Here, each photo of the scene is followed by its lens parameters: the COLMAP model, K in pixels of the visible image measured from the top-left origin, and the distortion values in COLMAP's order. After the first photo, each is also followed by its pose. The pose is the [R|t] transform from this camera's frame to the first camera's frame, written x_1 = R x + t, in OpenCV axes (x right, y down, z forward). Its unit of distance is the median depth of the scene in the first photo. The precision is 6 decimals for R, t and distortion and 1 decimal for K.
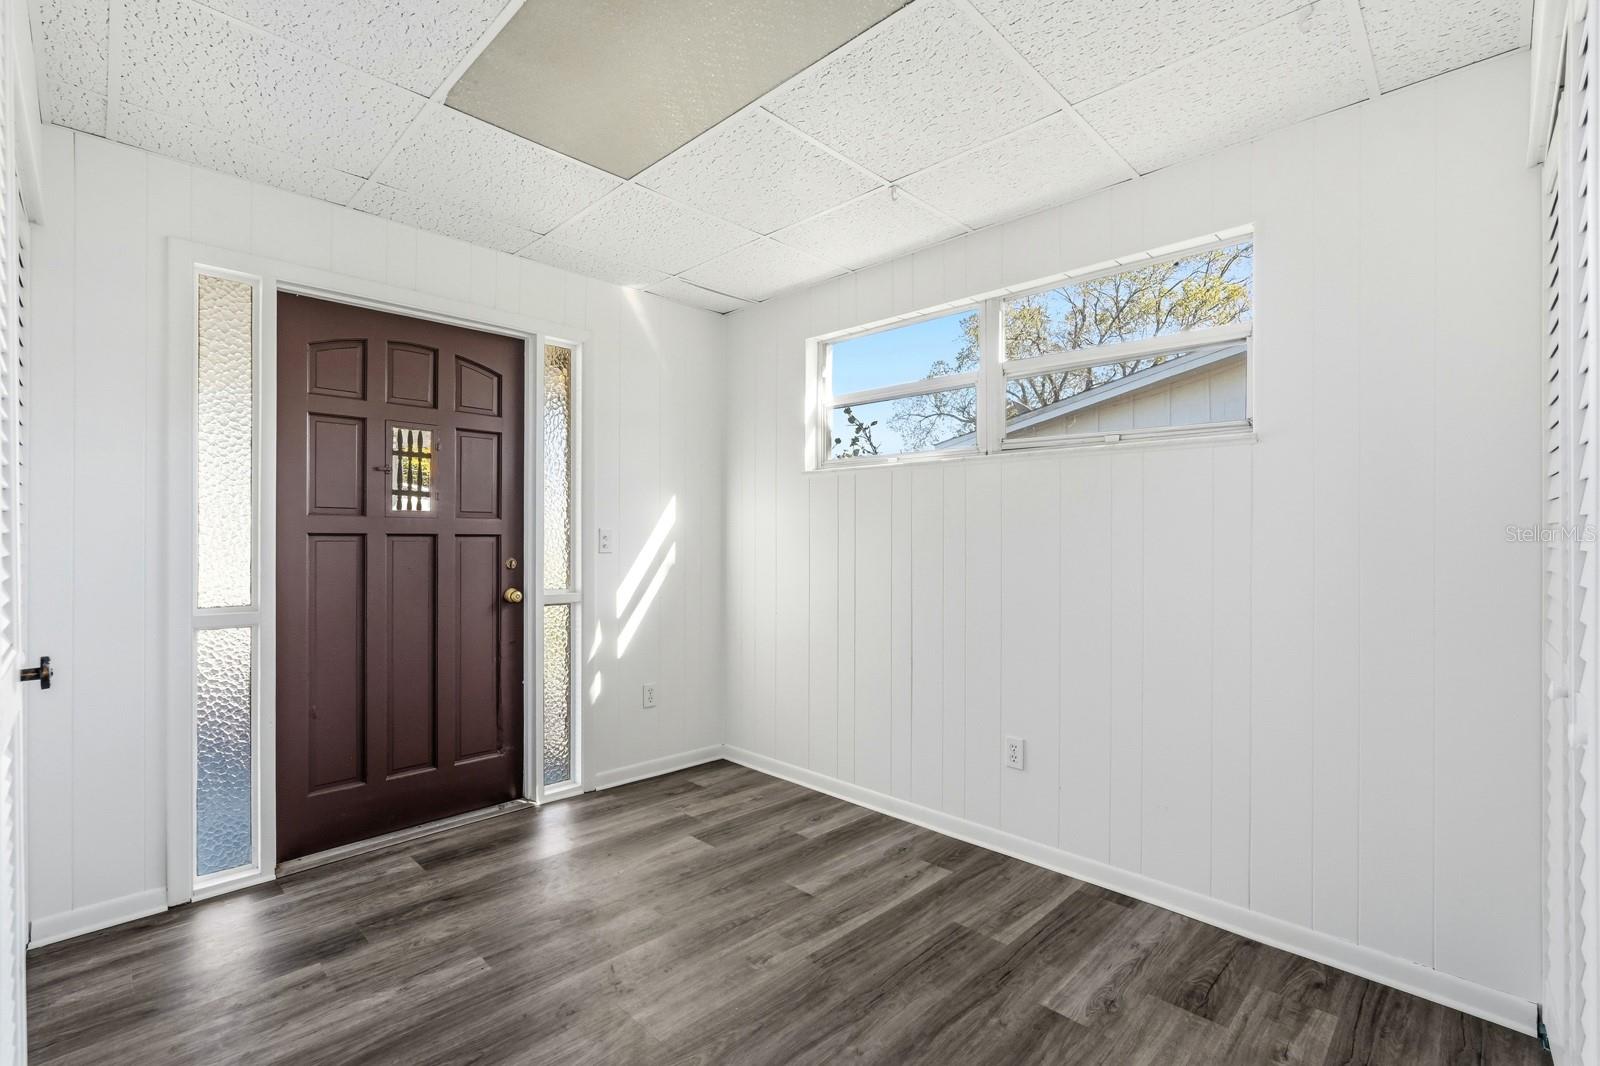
lens RADIAL K [[713.5, 0, 805.8], [0, 713.5, 540.8], [0, 0, 1]] dist [0.000228, 0.001425]
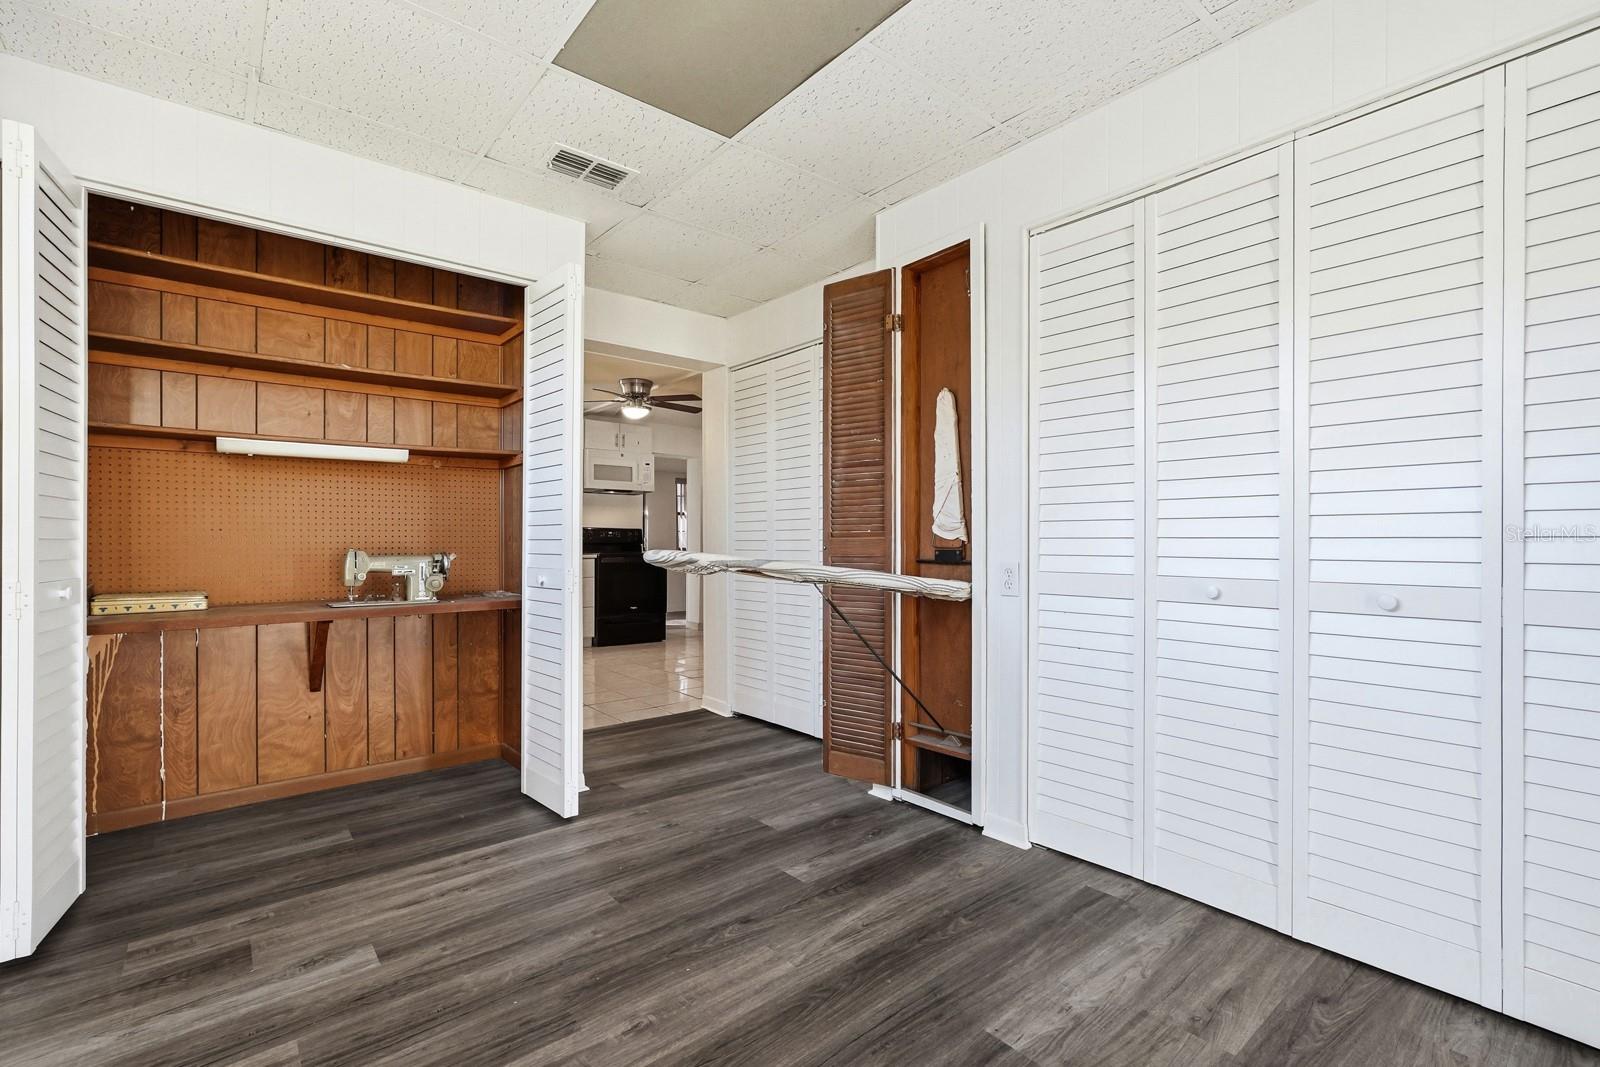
lens RADIAL K [[713.5, 0, 805.8], [0, 713.5, 541.3], [0, 0, 1]] dist [0.000228, 0.001425]
pose [[-0.995089, 0.001798, 0.098968, -0.343930], [0.001863, 0.999998, 0.000568, 0.072471], [-0.098967, 0.000750, -0.995090, 1.900307]]
